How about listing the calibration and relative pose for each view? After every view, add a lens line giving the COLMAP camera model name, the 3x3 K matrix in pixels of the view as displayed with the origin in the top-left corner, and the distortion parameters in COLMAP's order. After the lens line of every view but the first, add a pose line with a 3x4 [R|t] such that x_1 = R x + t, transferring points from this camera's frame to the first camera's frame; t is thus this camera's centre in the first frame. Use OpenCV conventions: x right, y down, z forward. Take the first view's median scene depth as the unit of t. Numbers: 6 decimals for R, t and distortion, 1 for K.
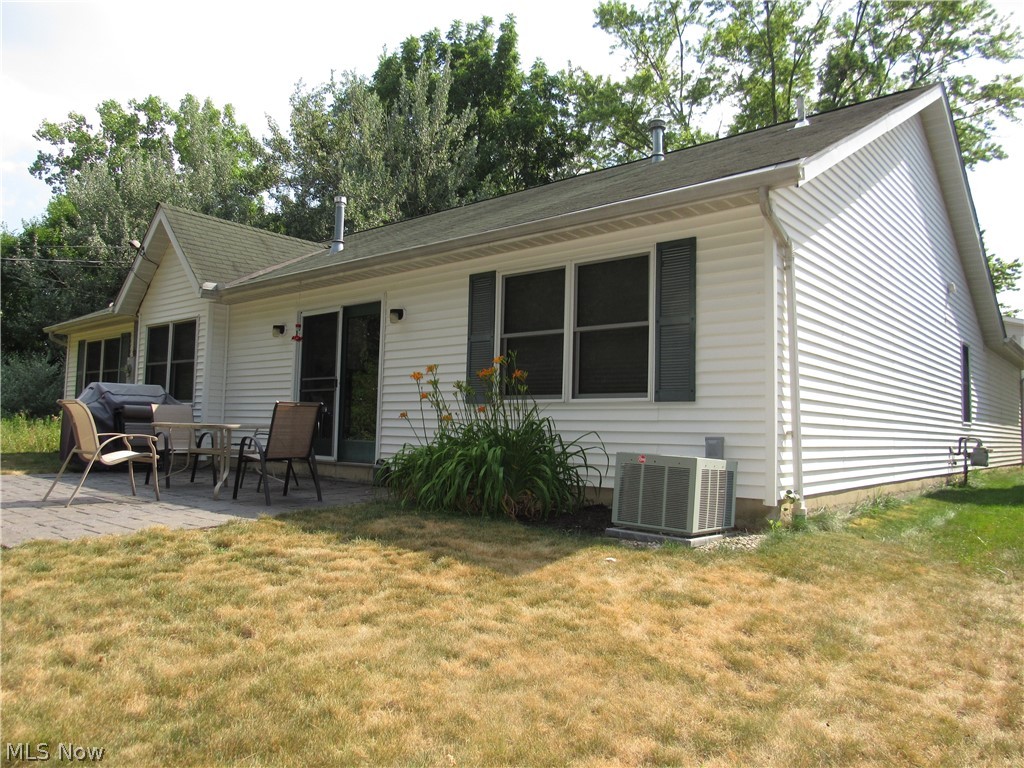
lens RADIAL K [[726.4, 0, 512.0], [0, 726.4, 384.0], [0, 0, 1]] dist [0.001192, 0.001851]
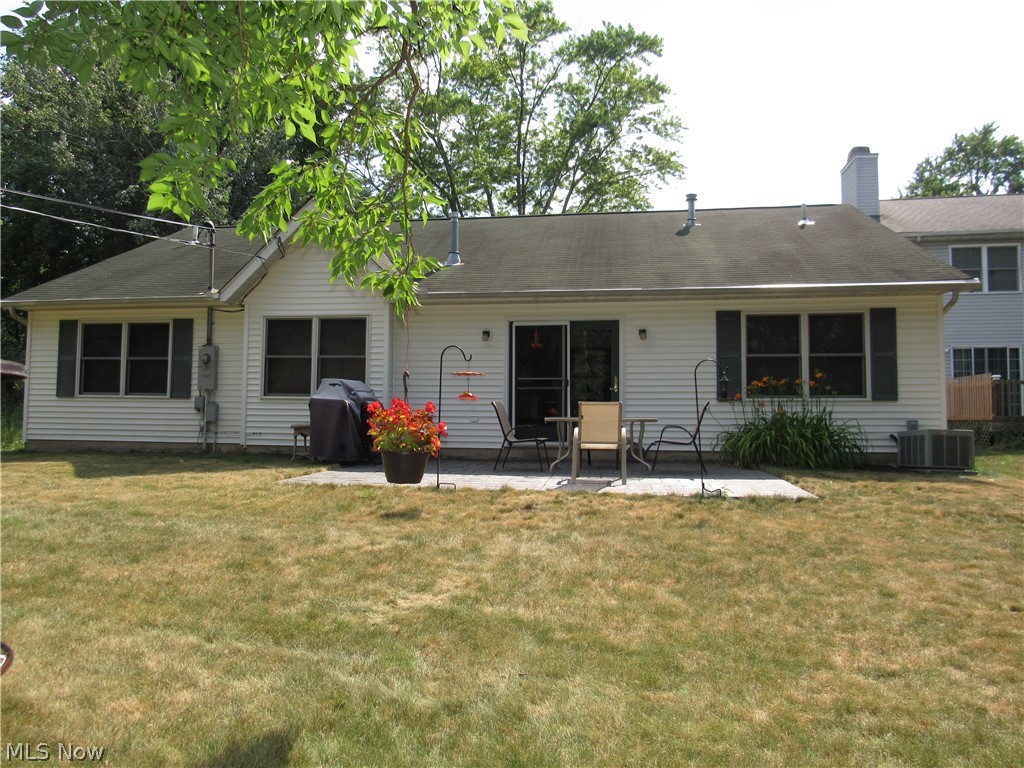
lens RADIAL K [[726.4, 0, 512.0], [0, 726.4, 384.0], [0, 0, 1]] dist [0.001192, 0.001851]
pose [[0.851286, 0.011584, 0.524574, -1.278267], [-0.022277, 0.999653, 0.014077, -0.018179], [-0.524229, -0.023670, 0.851249, -0.021670]]
